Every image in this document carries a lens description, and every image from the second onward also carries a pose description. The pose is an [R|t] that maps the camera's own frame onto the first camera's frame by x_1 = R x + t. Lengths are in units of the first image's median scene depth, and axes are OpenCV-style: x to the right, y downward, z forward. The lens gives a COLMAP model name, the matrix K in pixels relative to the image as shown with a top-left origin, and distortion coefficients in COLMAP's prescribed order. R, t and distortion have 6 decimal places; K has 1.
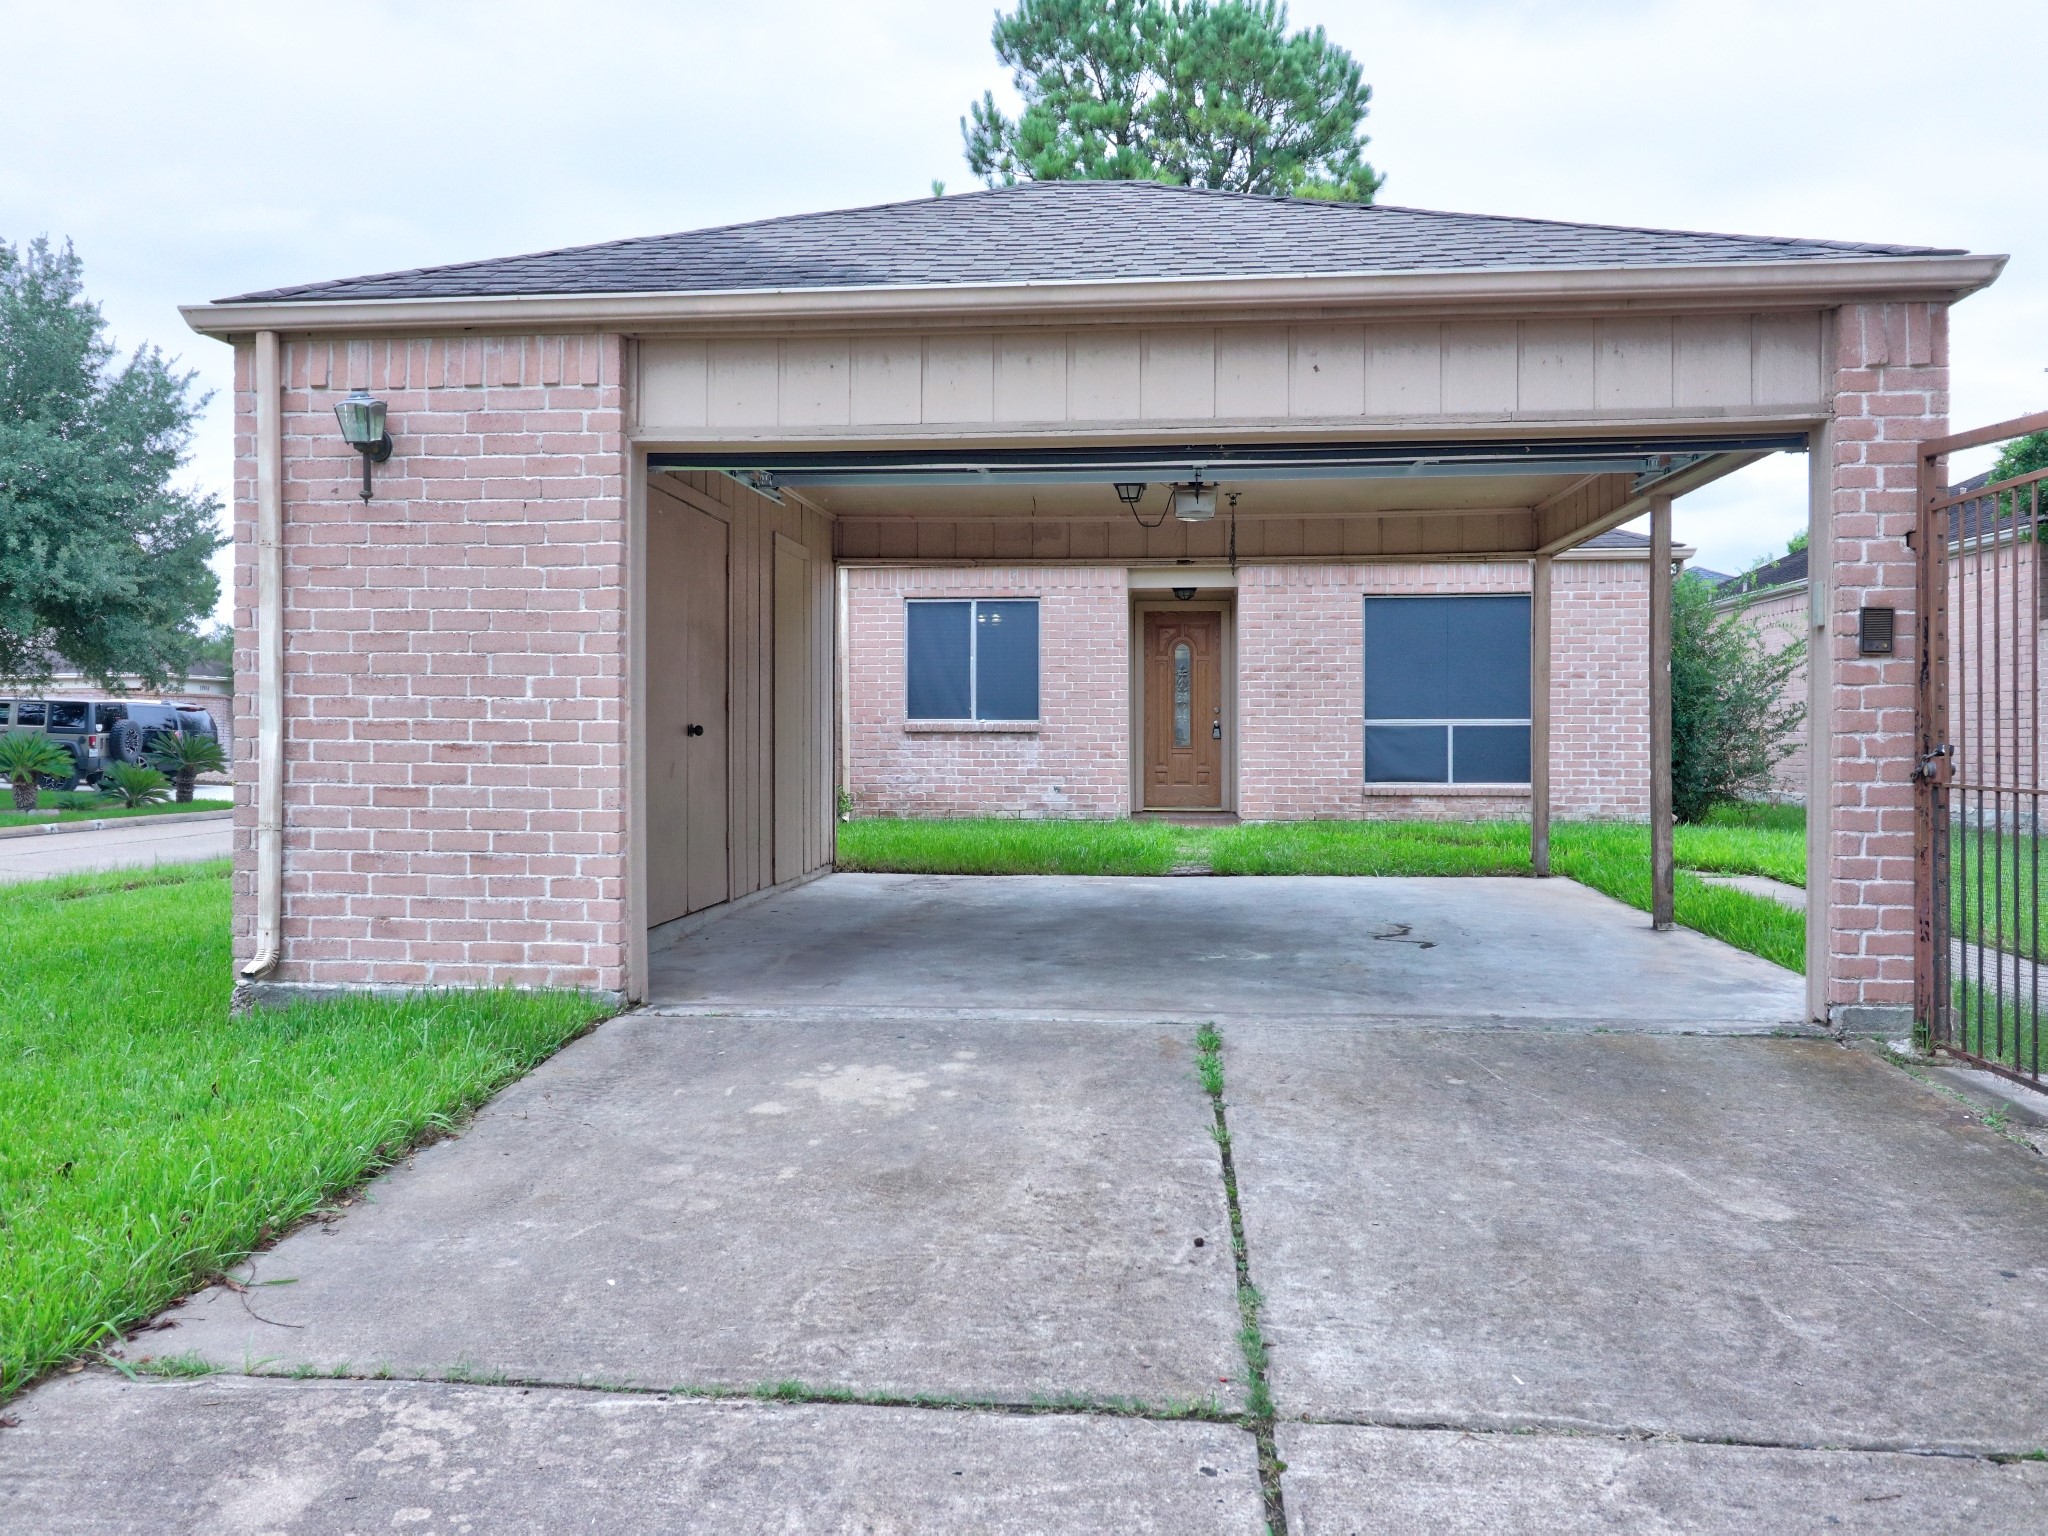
lens RADIAL K [[1608.7, 0, 1042.0], [0, 1608.7, 759.1], [0, 0, 1]] dist [0.007671, 0.001415]
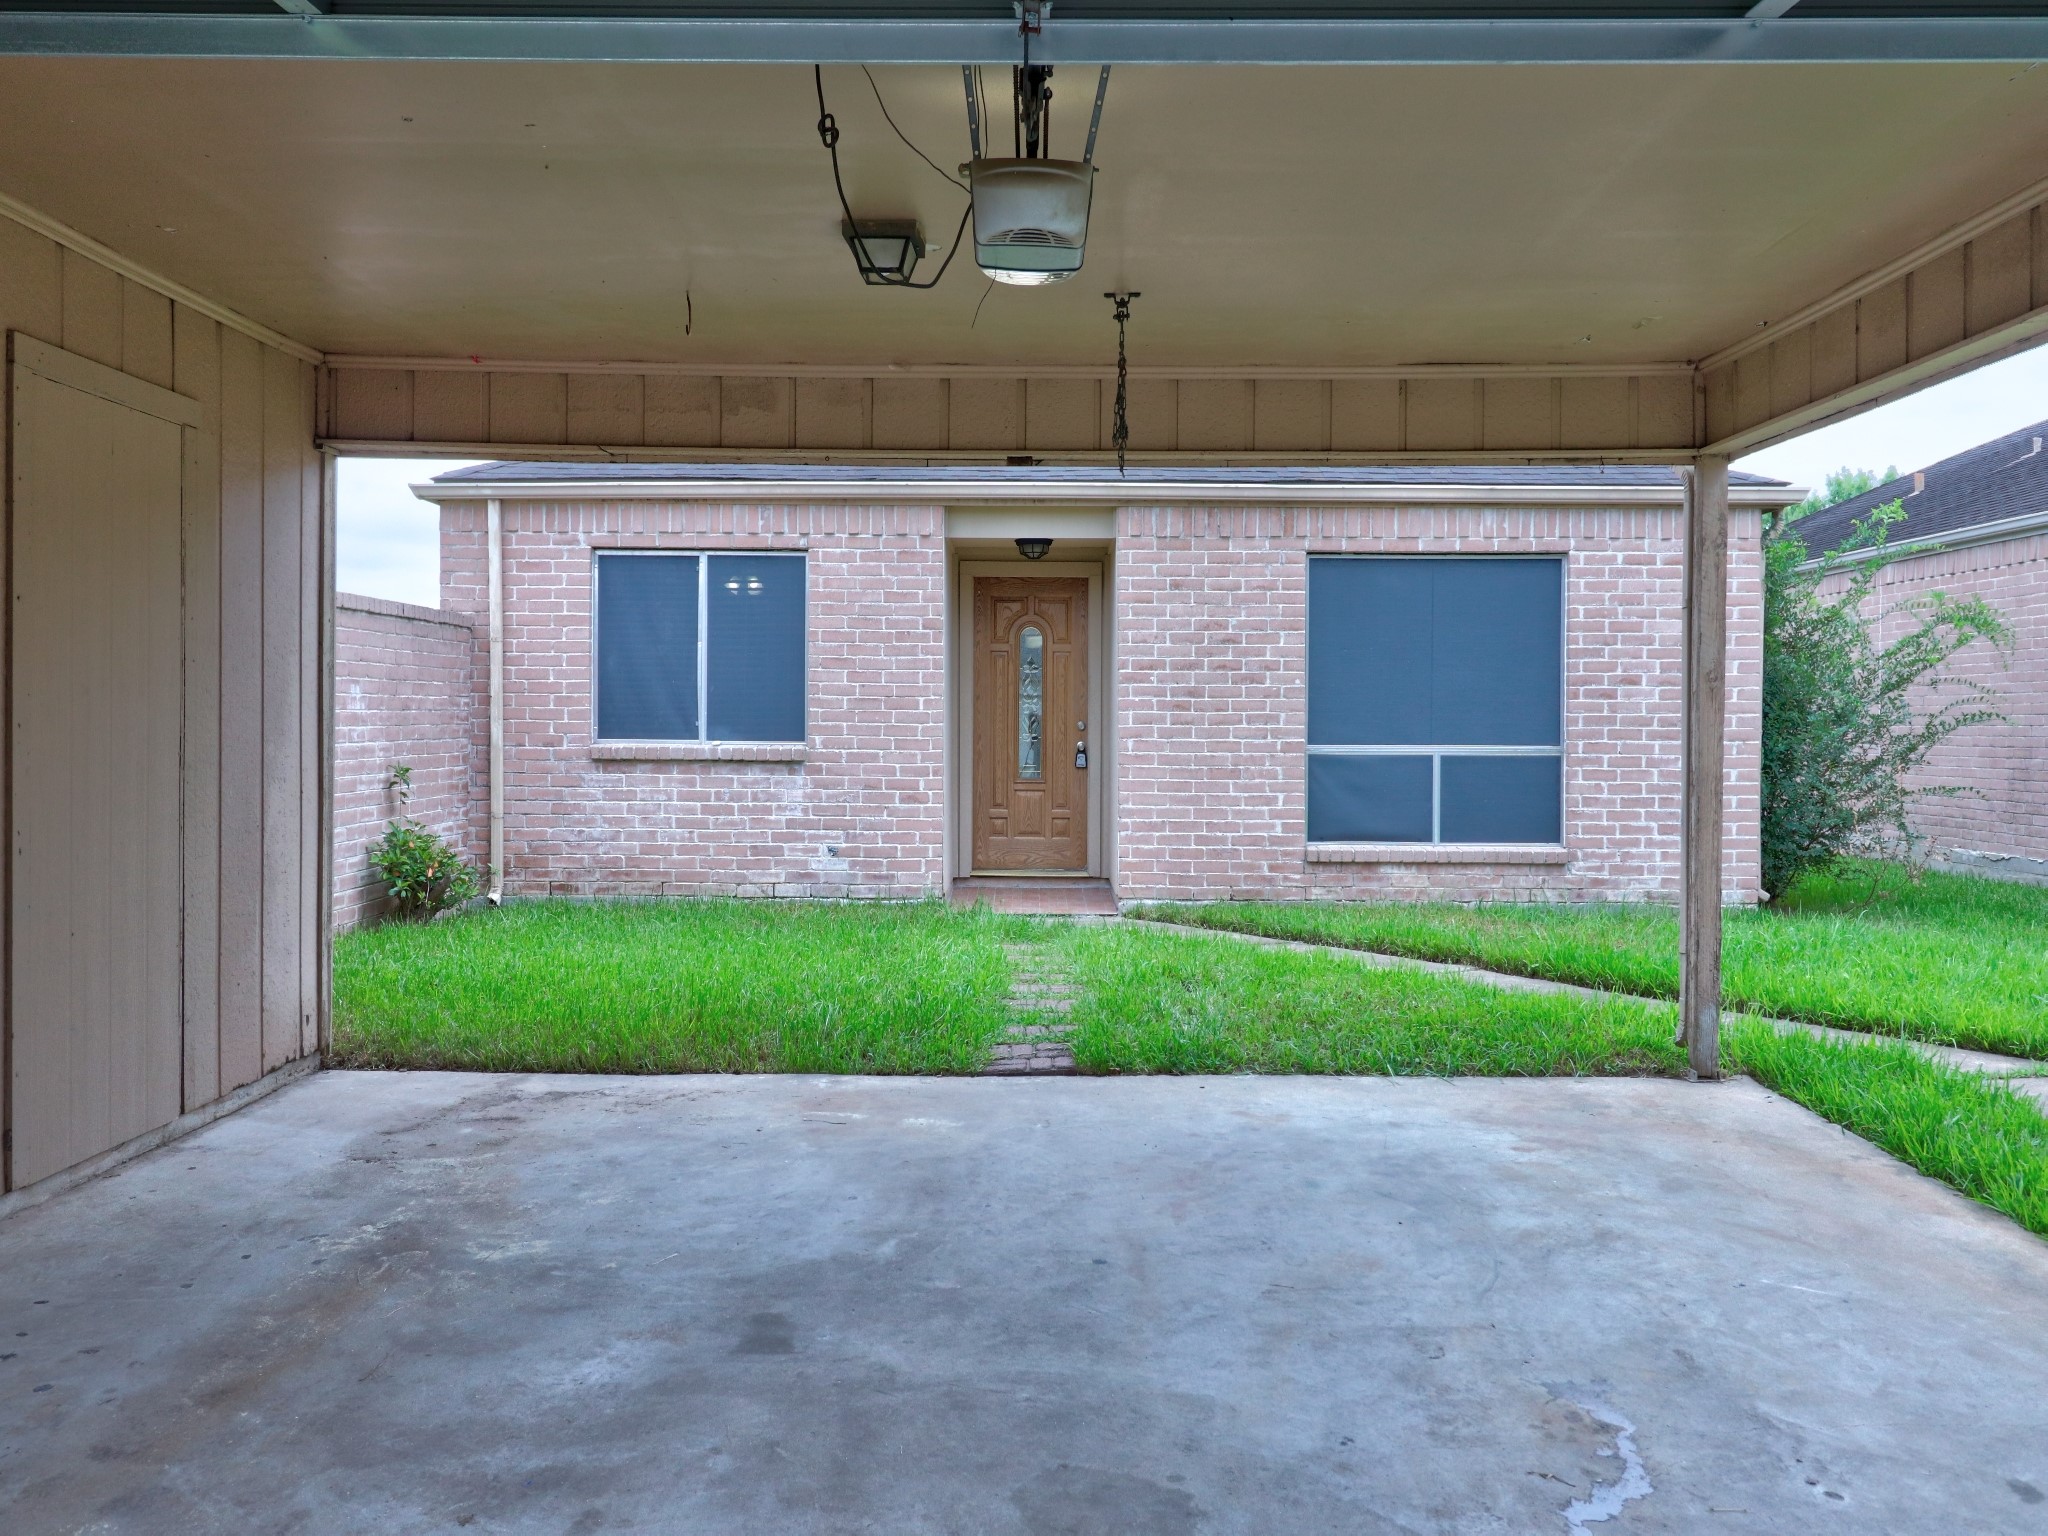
lens RADIAL K [[1608.7, 0, 1042.0], [0, 1608.7, 759.1], [0, 0, 1]] dist [0.007671, 0.001415]
pose [[0.996356, 0.004556, 0.085167, 0.036102], [-0.005260, 0.999954, 0.008039, -0.022349], [-0.085127, -0.008458, 0.996334, 0.342161]]
